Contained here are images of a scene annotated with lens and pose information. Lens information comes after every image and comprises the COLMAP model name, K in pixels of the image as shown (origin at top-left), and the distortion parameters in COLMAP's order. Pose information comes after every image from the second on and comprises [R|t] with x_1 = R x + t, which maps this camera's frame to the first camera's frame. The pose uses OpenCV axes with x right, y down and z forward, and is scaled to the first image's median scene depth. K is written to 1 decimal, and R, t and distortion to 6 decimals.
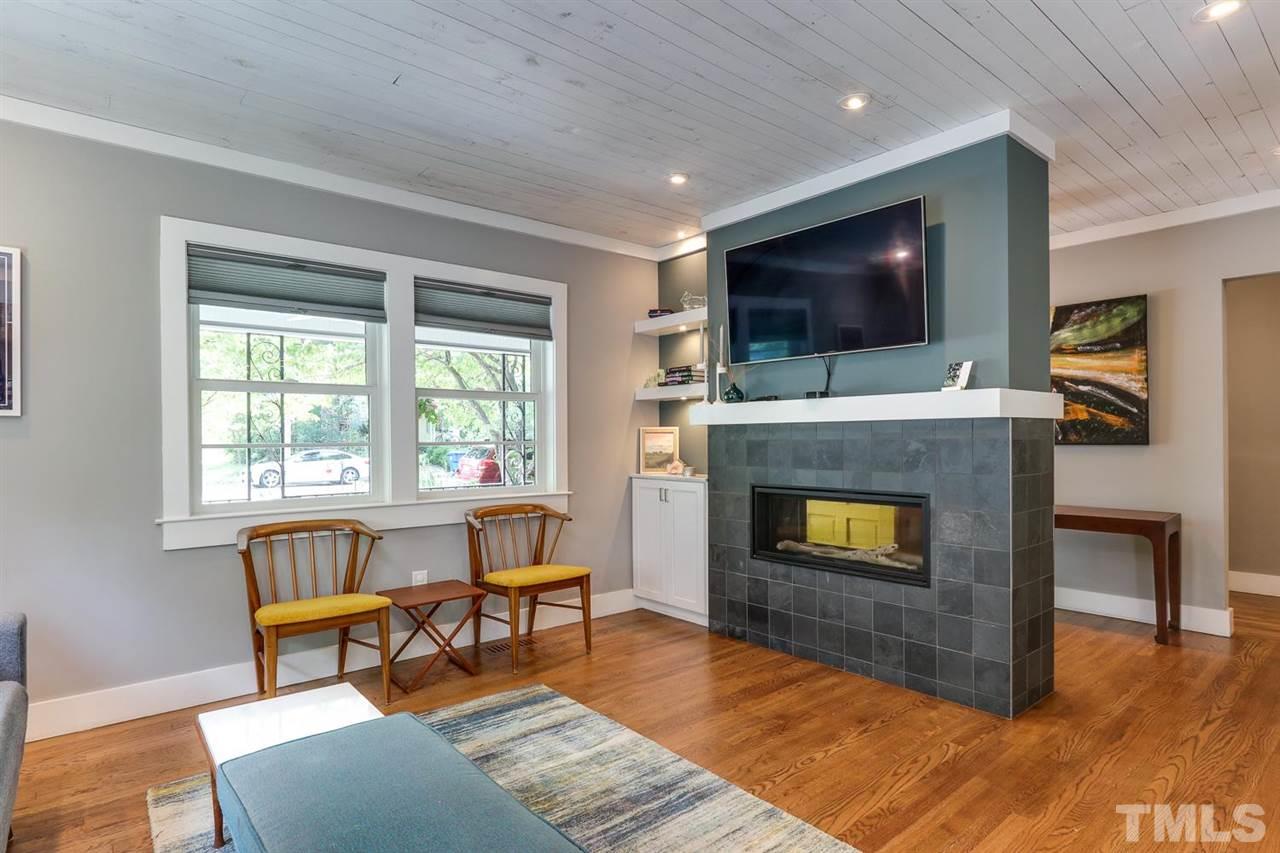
lens RADIAL K [[681.9, 0, 632.6], [0, 681.9, 432.4], [0, 0, 1]] dist [0.001093, -0.001178]
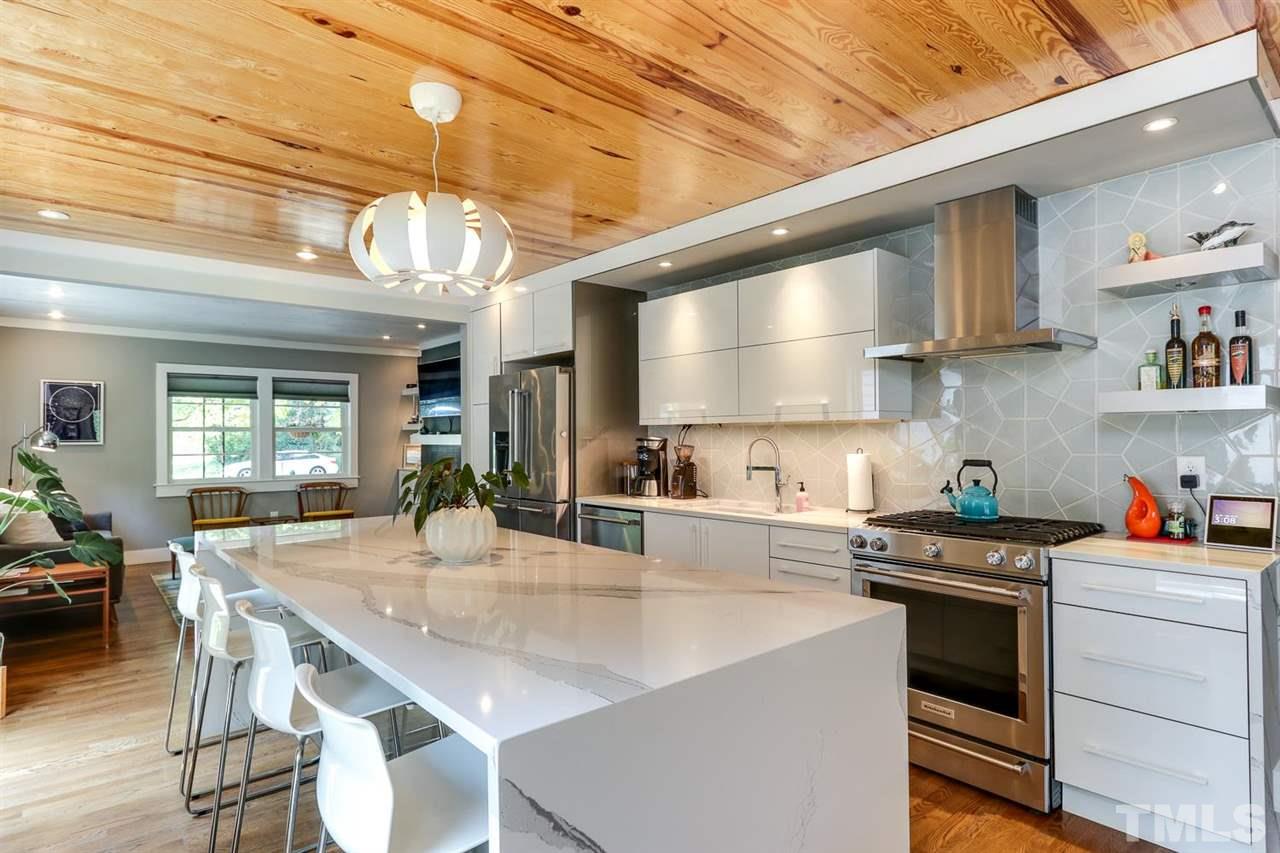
lens RADIAL K [[681.9, 0, 638.1], [0, 681.9, 427.5], [0, 0, 1]] dist [0.001093, -0.001178]
pose [[0.999915, 0.001009, 0.013009, 0.873287], [-0.000912, 0.999972, -0.007417, -0.055014], [-0.013016, 0.007404, 0.999888, -1.275558]]
